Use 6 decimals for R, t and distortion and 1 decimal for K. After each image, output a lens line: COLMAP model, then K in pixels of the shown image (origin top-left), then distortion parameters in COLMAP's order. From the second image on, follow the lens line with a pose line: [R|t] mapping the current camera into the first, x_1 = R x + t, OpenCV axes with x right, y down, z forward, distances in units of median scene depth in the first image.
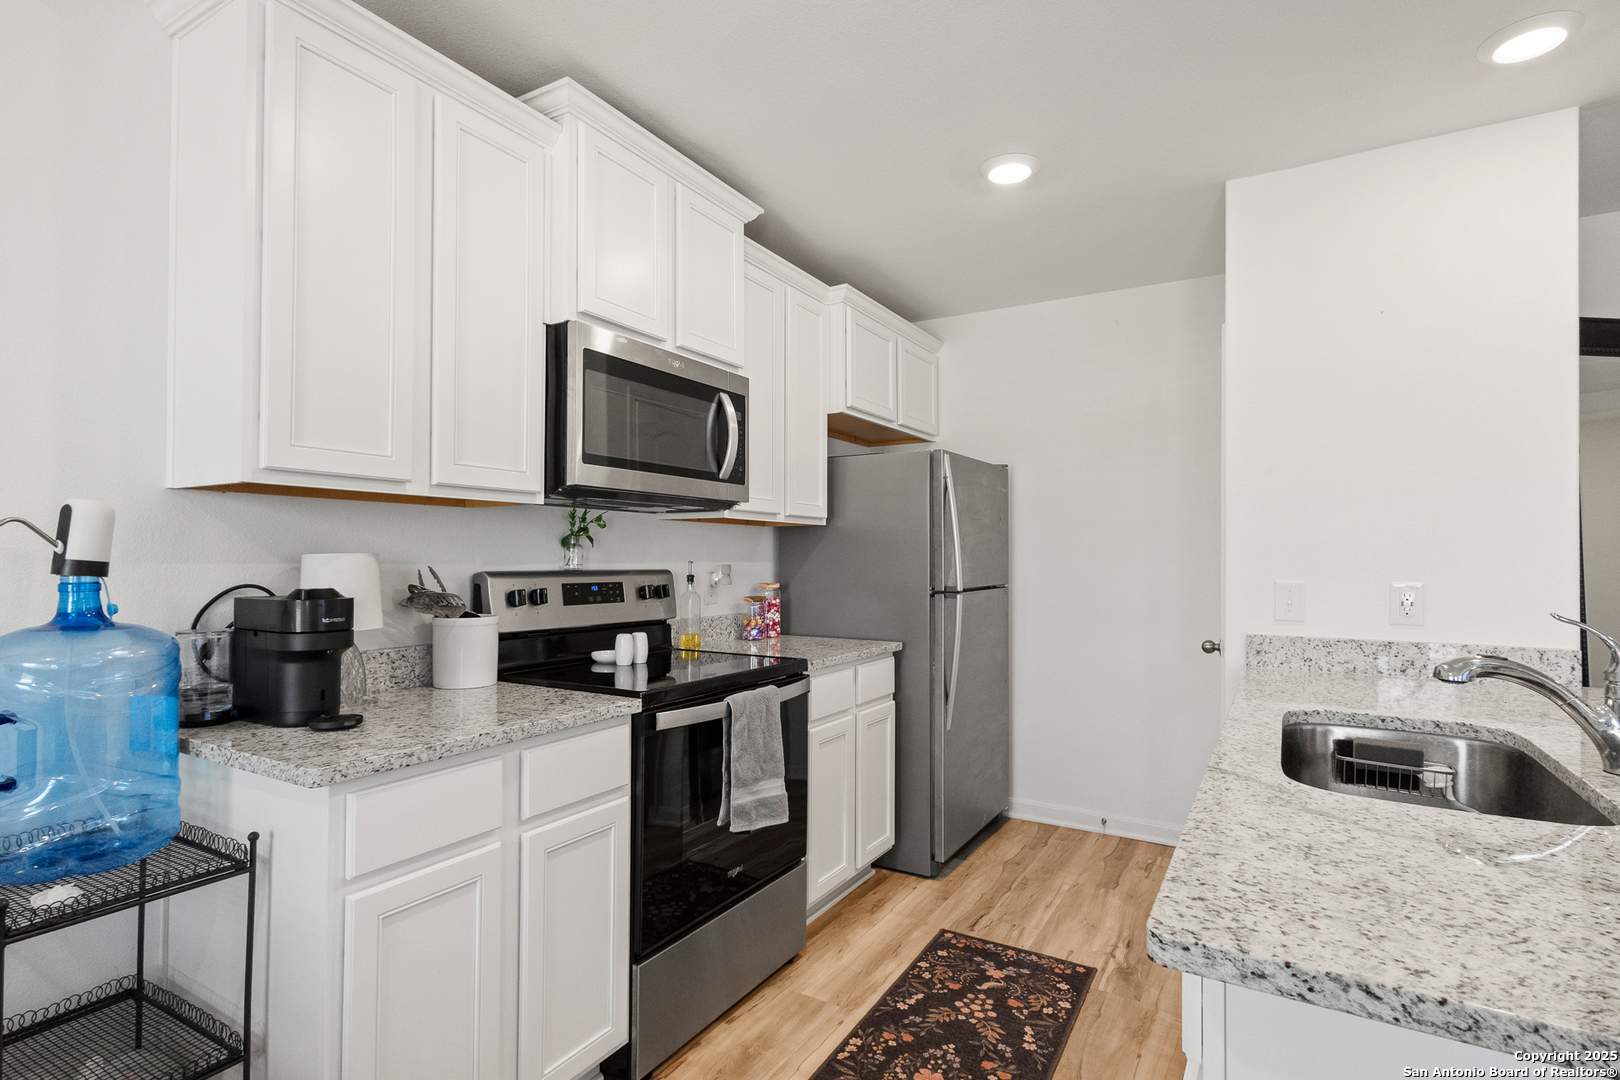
lens RADIAL K [[767.8, 0, 796.5], [0, 767.8, 544.6], [0, 0, 1]] dist [-0.000557, 0.000250]
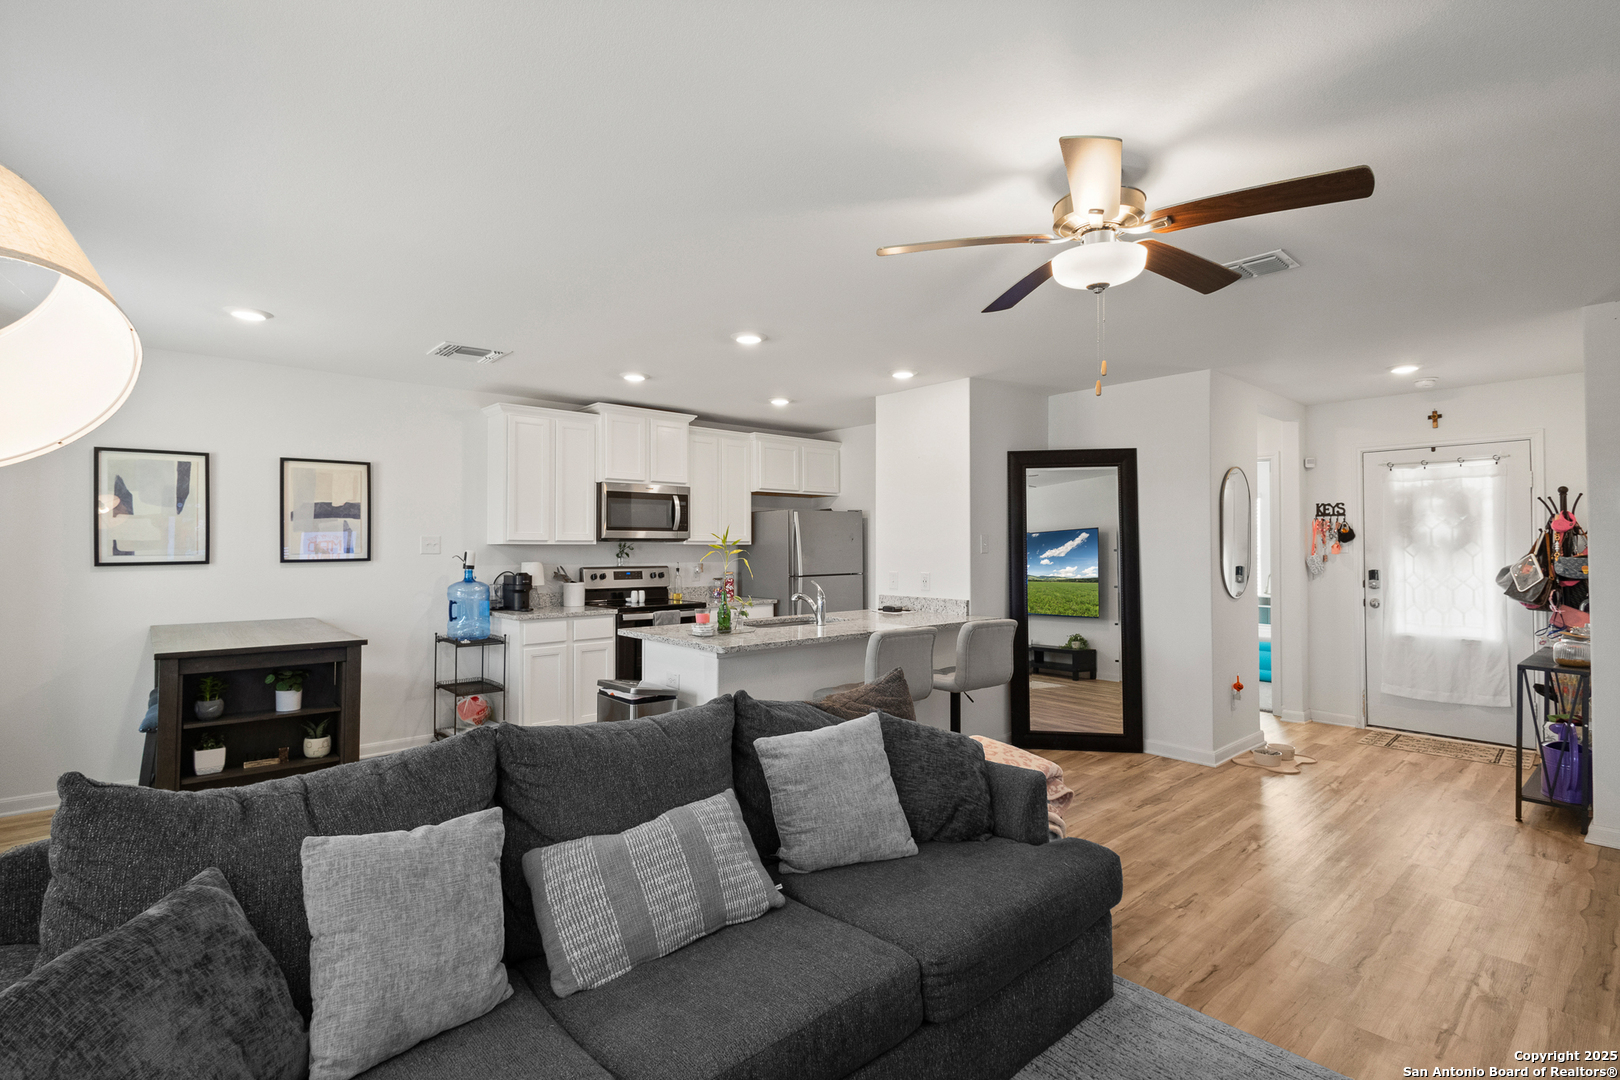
lens RADIAL K [[767.8, 0, 822.6], [0, 767.8, 538.0], [0, 0, 1]] dist [-0.000557, 0.000250]
pose [[0.955829, -0.008050, -0.293812, 1.346499], [0.009935, 0.999939, 0.004923, -0.082430], [0.293754, -0.007625, 0.955851, -1.530113]]
